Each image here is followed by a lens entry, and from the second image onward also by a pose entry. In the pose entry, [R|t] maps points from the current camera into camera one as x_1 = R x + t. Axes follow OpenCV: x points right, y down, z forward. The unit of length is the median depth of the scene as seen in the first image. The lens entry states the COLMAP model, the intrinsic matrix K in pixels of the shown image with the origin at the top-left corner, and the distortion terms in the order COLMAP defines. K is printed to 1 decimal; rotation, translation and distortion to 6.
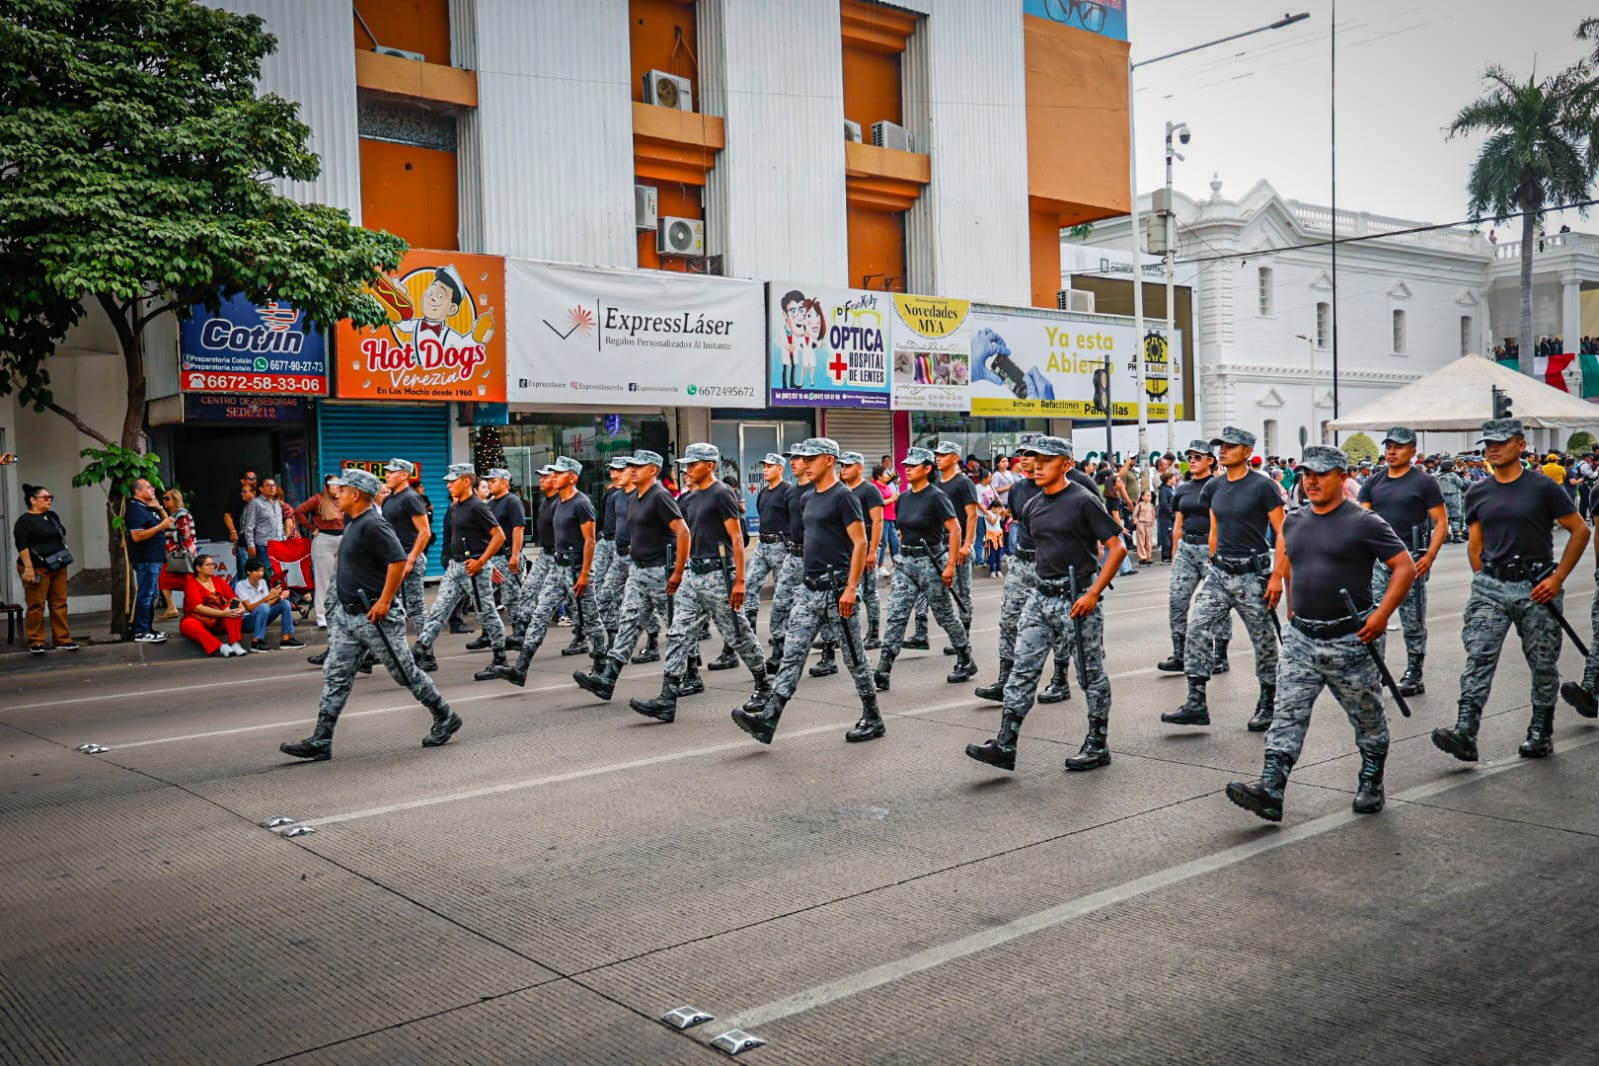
lens RADIAL K [[1420.7, 0, 779.0], [0, 1420.7, 533.7], [0, 0, 1]] dist [-0.028010, 0.104141]
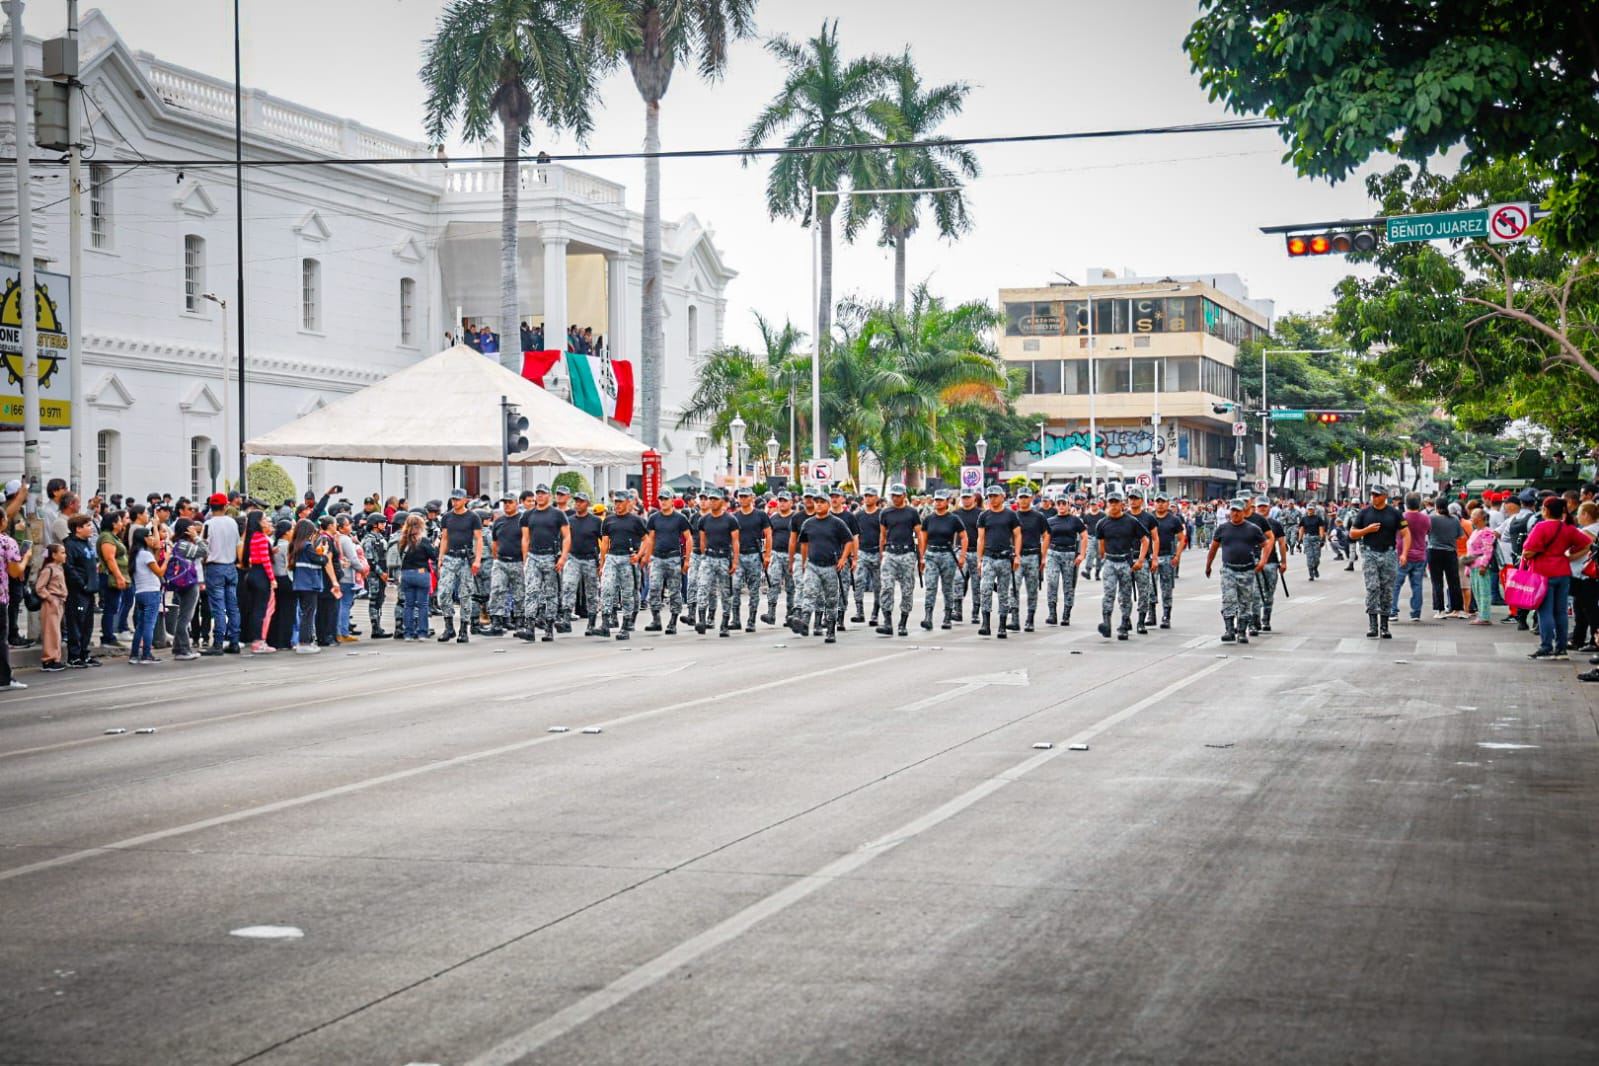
lens RADIAL K [[2600.9, 0, 801.1], [0, 2600.9, 523.7], [0, 0, 1]] dist [0.229989, 0.076254]
pose [[0.813843, 0.022709, 0.580642, -0.123756], [0.002176, 0.999110, -0.042126, 0.007899], [-0.581081, 0.035548, 0.813069, -0.084296]]
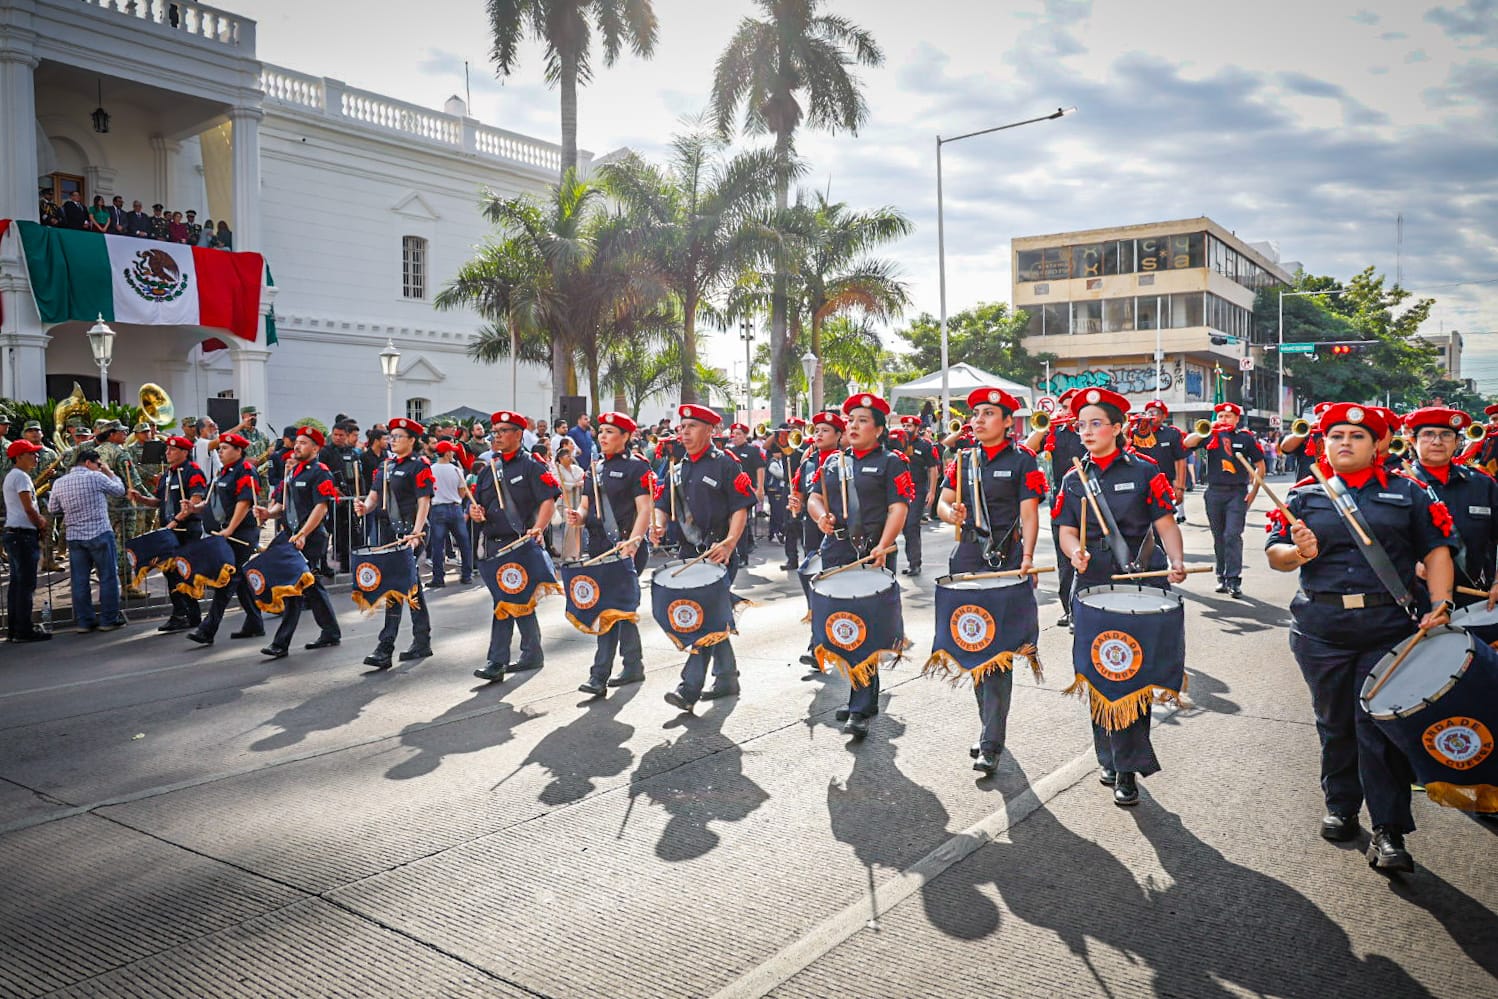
lens RADIAL K [[1111.3, 0, 749.0], [0, 1111.3, 499.5], [0, 0, 1]] dist [-0.102426, 0.076514]
pose [[0.959109, 0.006794, 0.282955, 2.145524], [-0.007588, 0.999970, 0.001708, -0.128666], [-0.282935, -0.003785, 0.959132, 1.923422]]
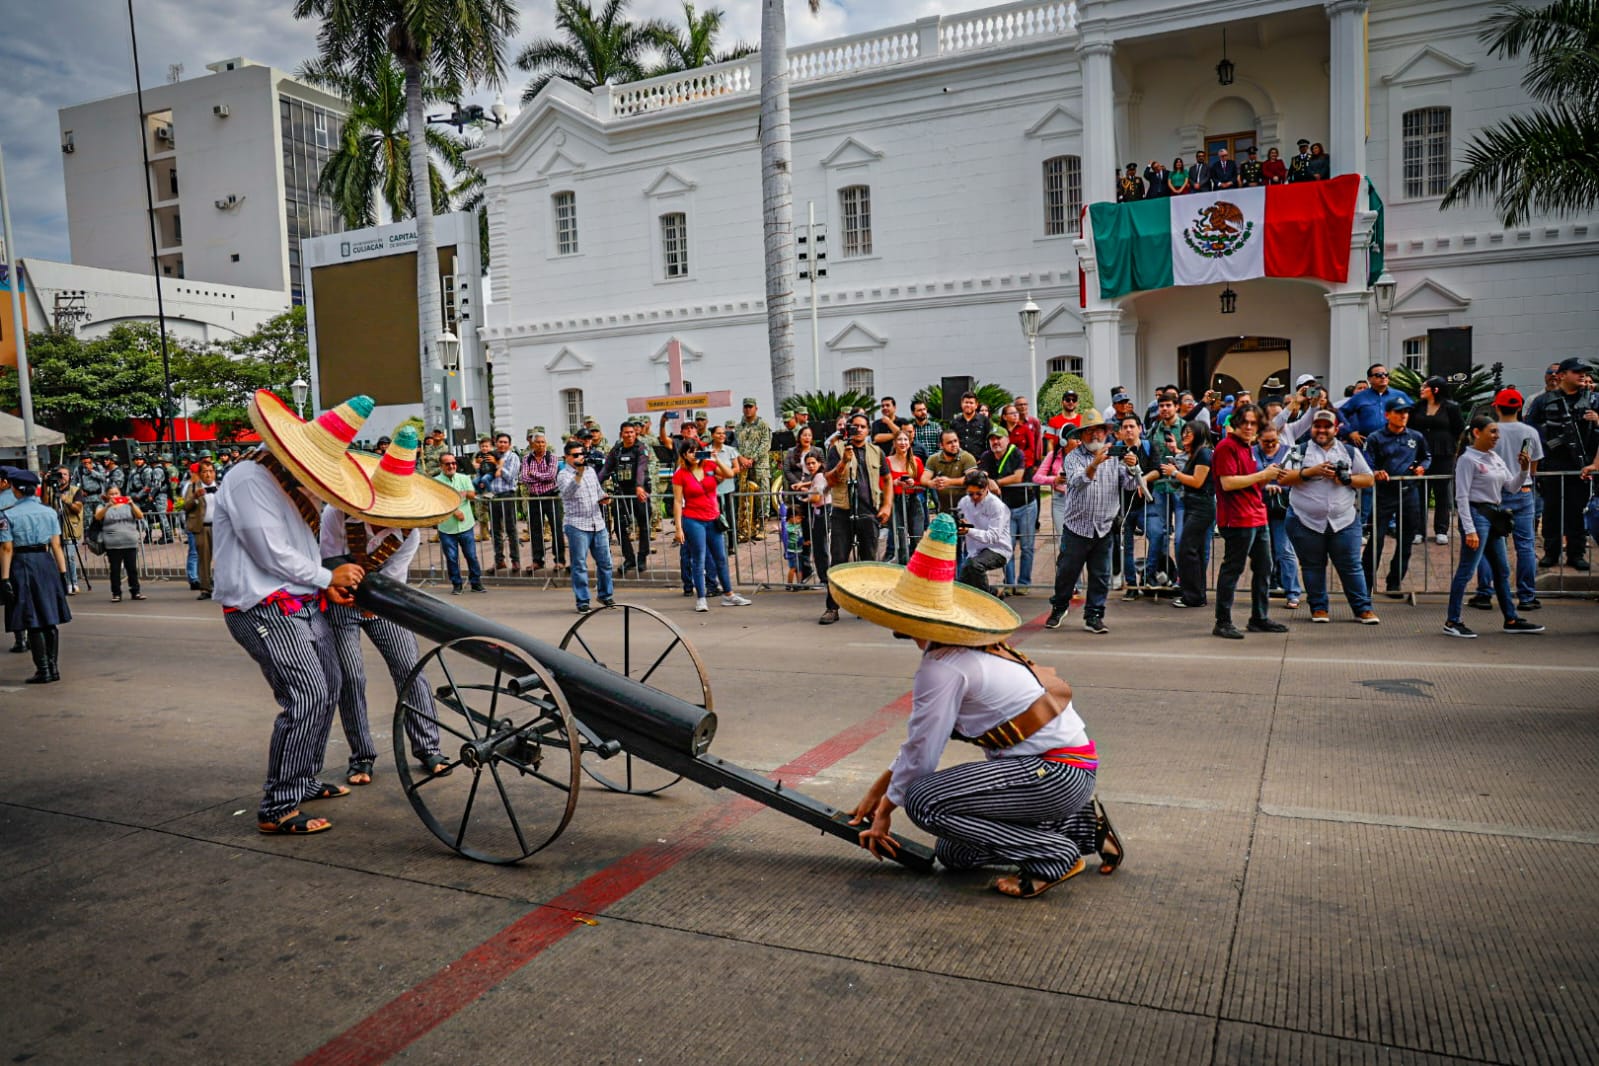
lens RADIAL K [[1094.4, 0, 795.0], [0, 1094.4, 535.7], [0, 0, 1]] dist [-0.093673, 0.064788]
pose [[0.461025, 0.090752, -0.882735, 2.637935], [-0.001798, 0.994850, 0.101339, -0.162729], [0.887386, -0.045133, 0.458814, 2.320029]]
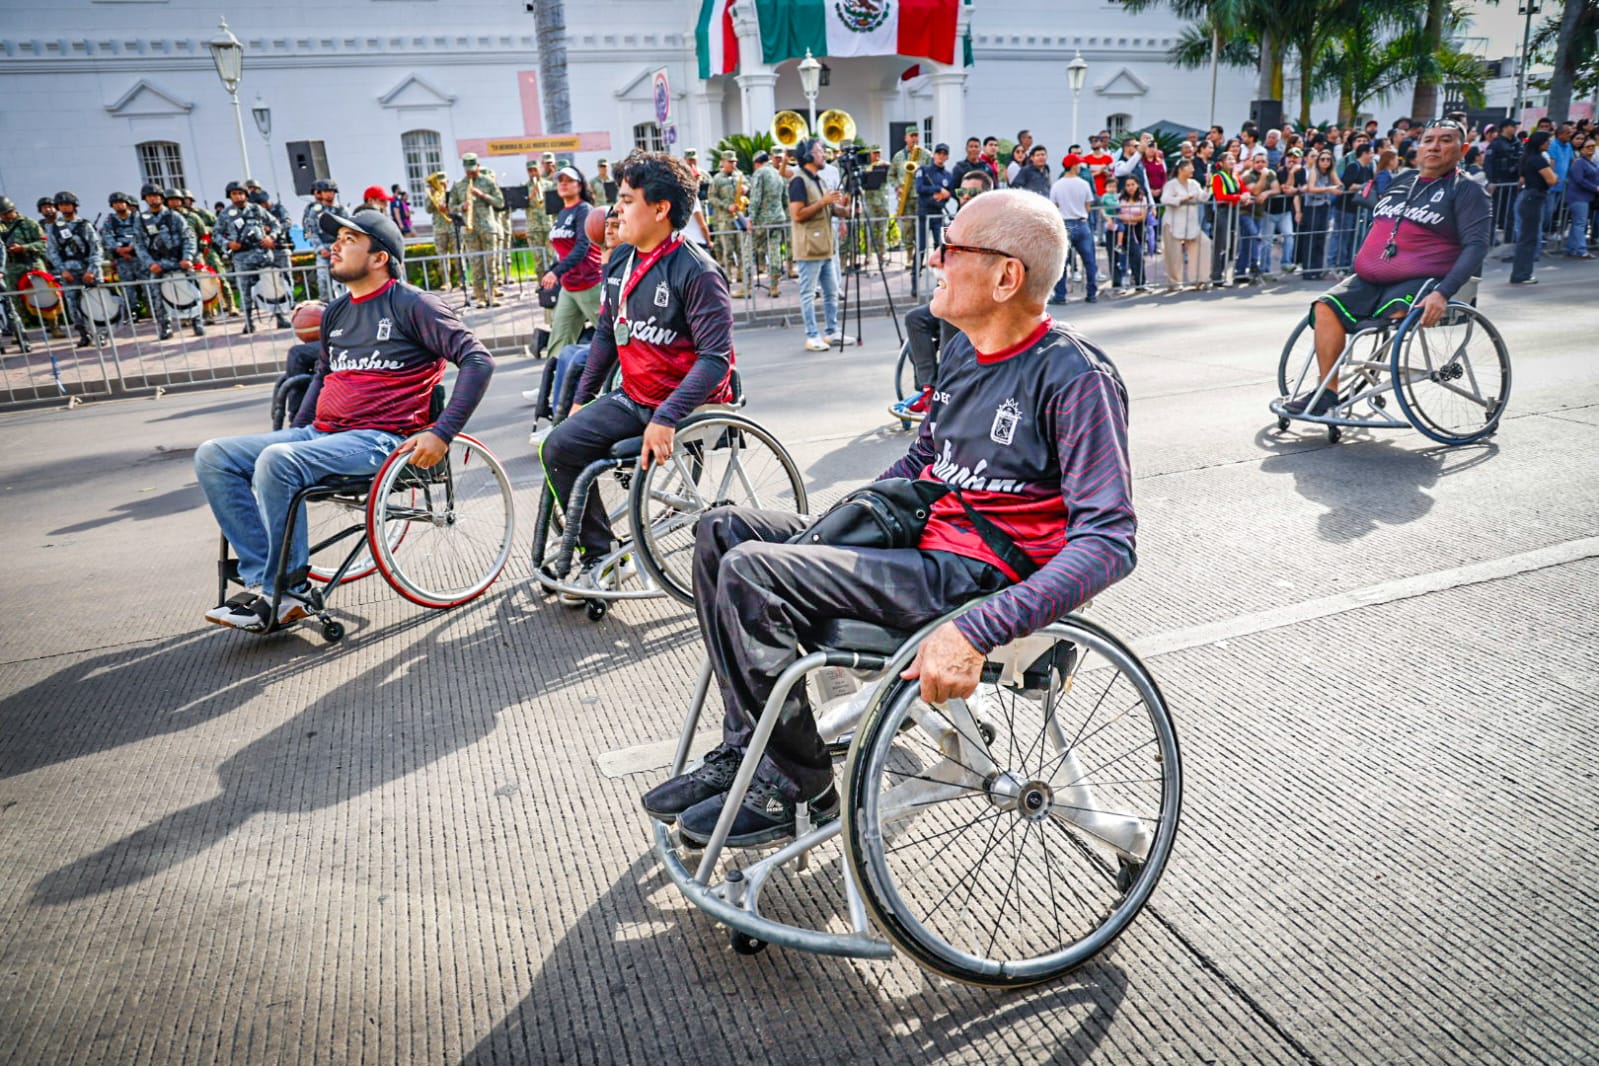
lens RADIAL K [[1092.2, 0, 799.5], [0, 1092.2, 533.0], [0, 0, 1]] dist [-0.096412, 0.069203]
pose [[0.953836, 0.072767, -0.291378, 2.190904], [0.010875, 0.961199, 0.275642, -0.123148], [0.300130, -0.266086, 0.916035, 1.923016]]
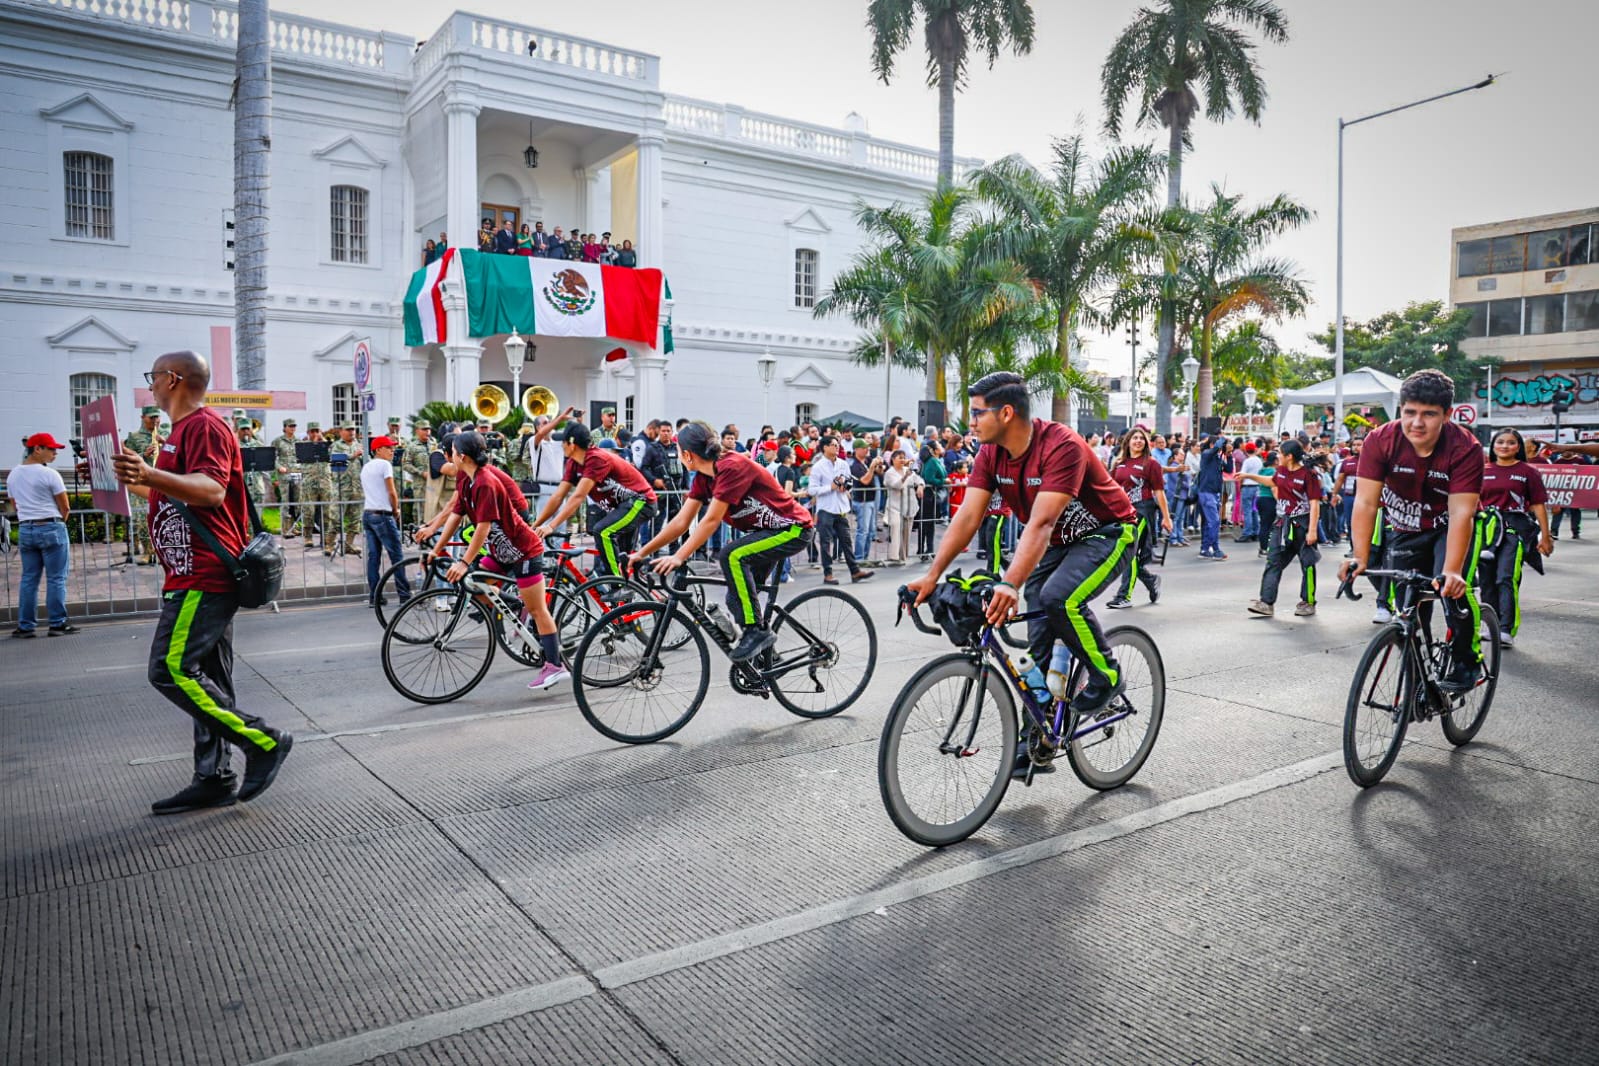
lens RADIAL K [[1094.4, 0, 795.0], [0, 1094.4, 535.7], [0, 0, 1]] dist [-0.093673, 0.064788]
pose [[0.998488, 0.037529, -0.040171, 2.195412], [-0.036085, 0.998697, 0.036090, -0.126695], [0.041473, -0.034586, 0.998541, 1.916347]]
